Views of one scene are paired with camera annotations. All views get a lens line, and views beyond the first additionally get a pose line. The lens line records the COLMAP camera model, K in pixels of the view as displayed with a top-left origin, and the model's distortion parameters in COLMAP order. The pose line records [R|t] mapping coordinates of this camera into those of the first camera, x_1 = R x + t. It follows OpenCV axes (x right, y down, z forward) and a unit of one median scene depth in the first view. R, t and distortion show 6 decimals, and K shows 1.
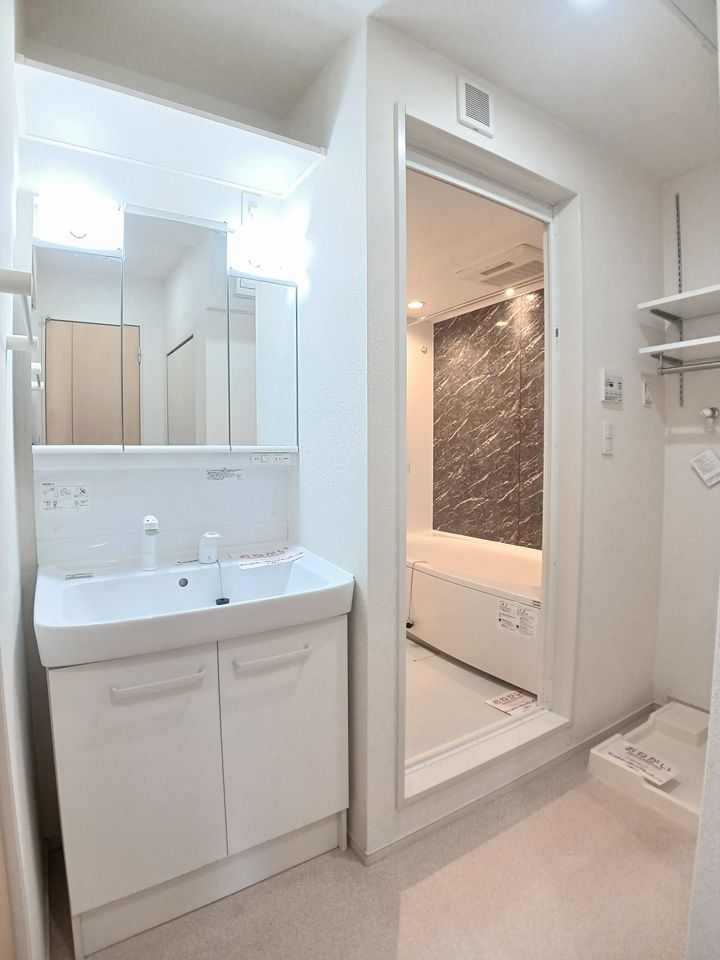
lens RADIAL K [[502.7, 0, 357.9], [0, 502.7, 480.2], [0, 0, 1]] dist [-0.066721, -0.001463]
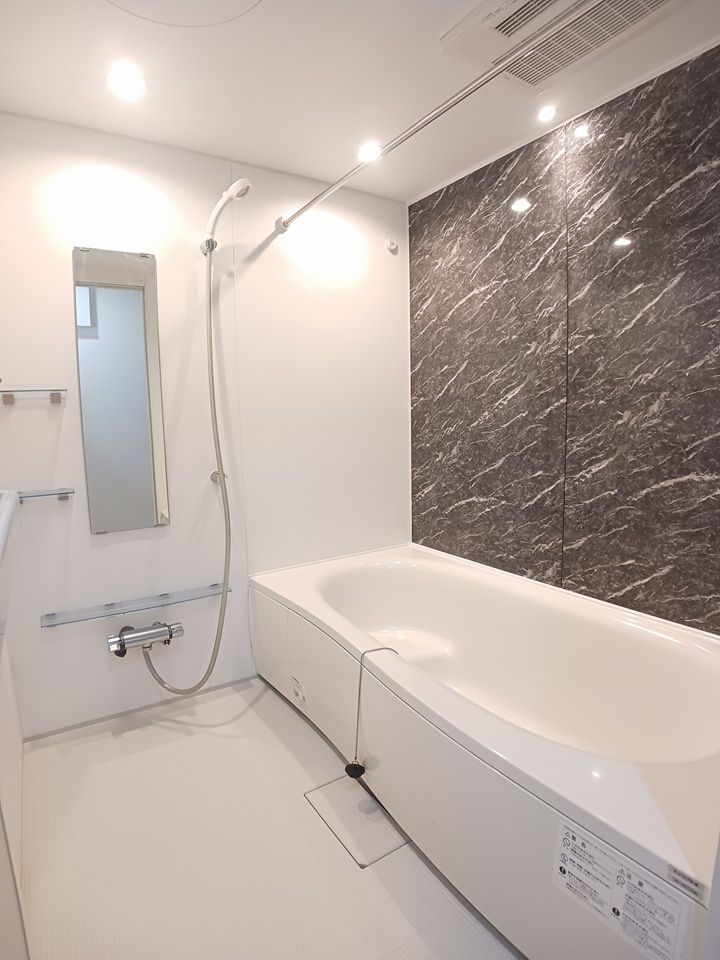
lens RADIAL K [[502.7, 0, 353.7], [0, 502.7, 478.6], [0, 0, 1]] dist [-0.066721, -0.001463]
pose [[0.999750, -0.021504, 0.006174, 0.082409], [0.021004, 0.997182, 0.072026, -0.032016], [-0.007706, -0.071878, 0.997384, 0.422348]]
